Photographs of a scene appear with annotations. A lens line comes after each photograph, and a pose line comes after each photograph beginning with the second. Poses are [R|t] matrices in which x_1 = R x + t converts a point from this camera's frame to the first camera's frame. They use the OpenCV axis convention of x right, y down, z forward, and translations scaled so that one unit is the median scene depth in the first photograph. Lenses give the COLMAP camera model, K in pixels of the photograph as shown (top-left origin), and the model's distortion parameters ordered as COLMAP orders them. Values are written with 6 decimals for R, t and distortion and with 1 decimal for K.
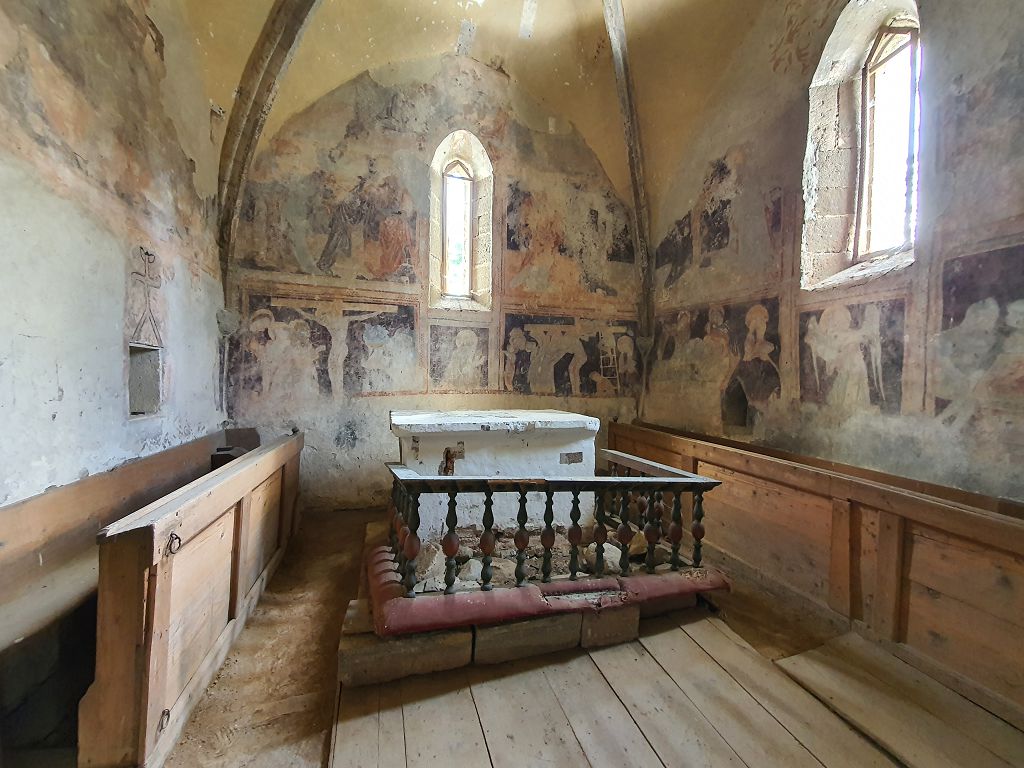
lens RADIAL K [[405.0, 0, 510.7], [0, 405.0, 380.0], [0, 0, 1]] dist [-0.001583, -0.000618]
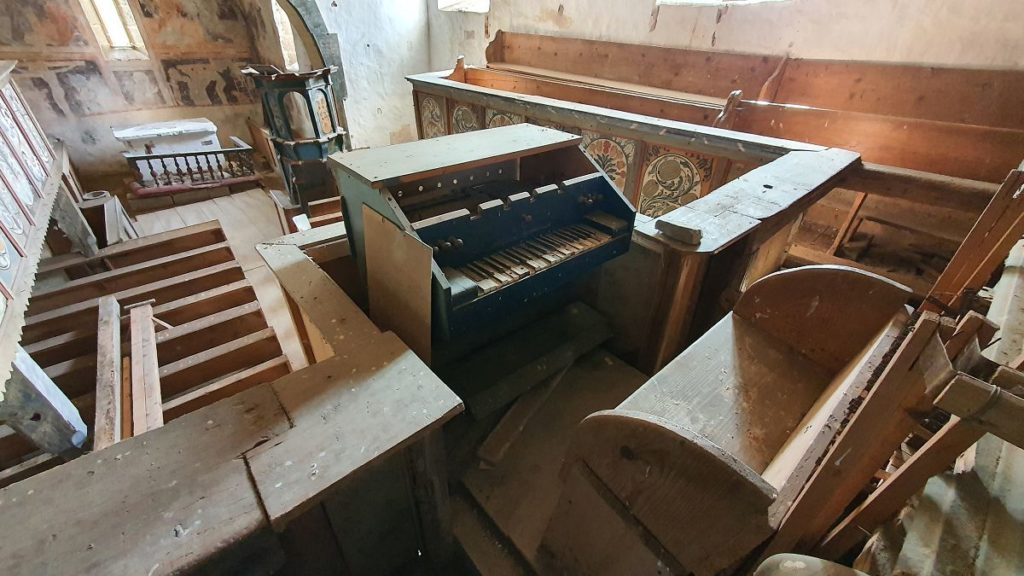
lens RADIAL K [[418.8, 0, 509.8], [0, 418.8, 293.9], [0, 0, 1]] dist [0.004124, 0.000755]
pose [[0.908078, -0.219468, 0.356692, 0.549931], [-0.017327, 0.831278, 0.555587, -0.398961], [-0.418443, -0.510697, 0.751062, -1.745703]]
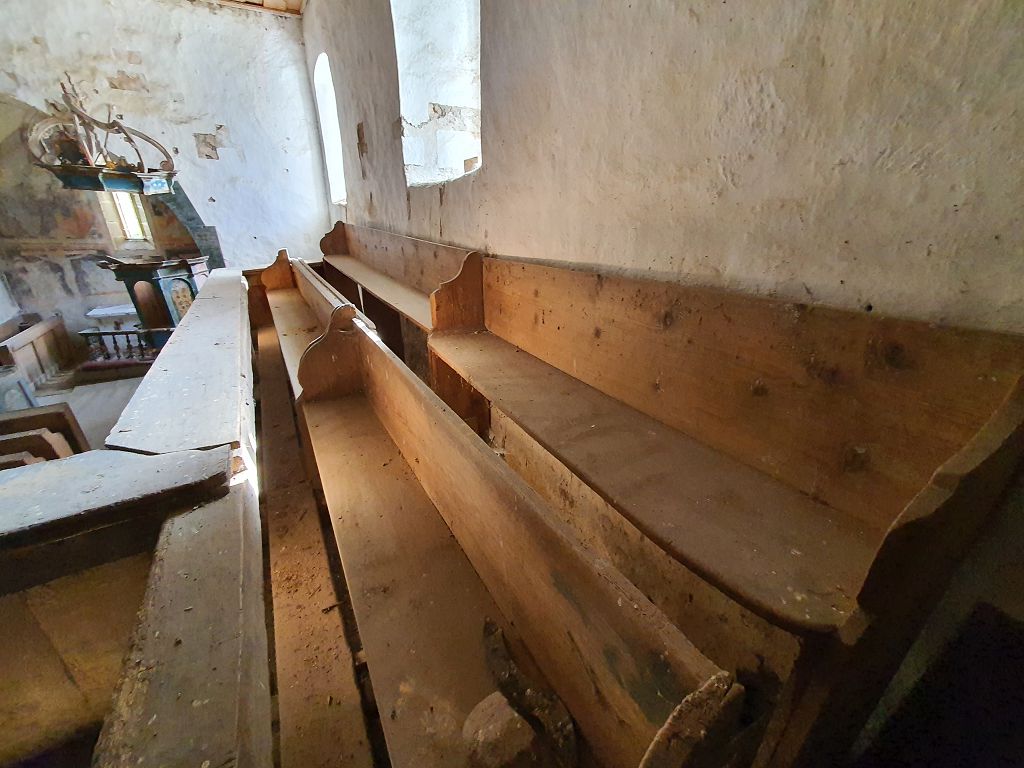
lens RADIAL K [[405.0, 0, 509.9], [0, 405.0, 384.8], [0, 0, 1]] dist [-0.001583, -0.000618]
pose [[0.973067, -0.080319, 0.216078, 1.287581], [-0.011065, 0.919984, 0.391801, -0.385626], [-0.230257, -0.383639, 0.894317, -1.614800]]
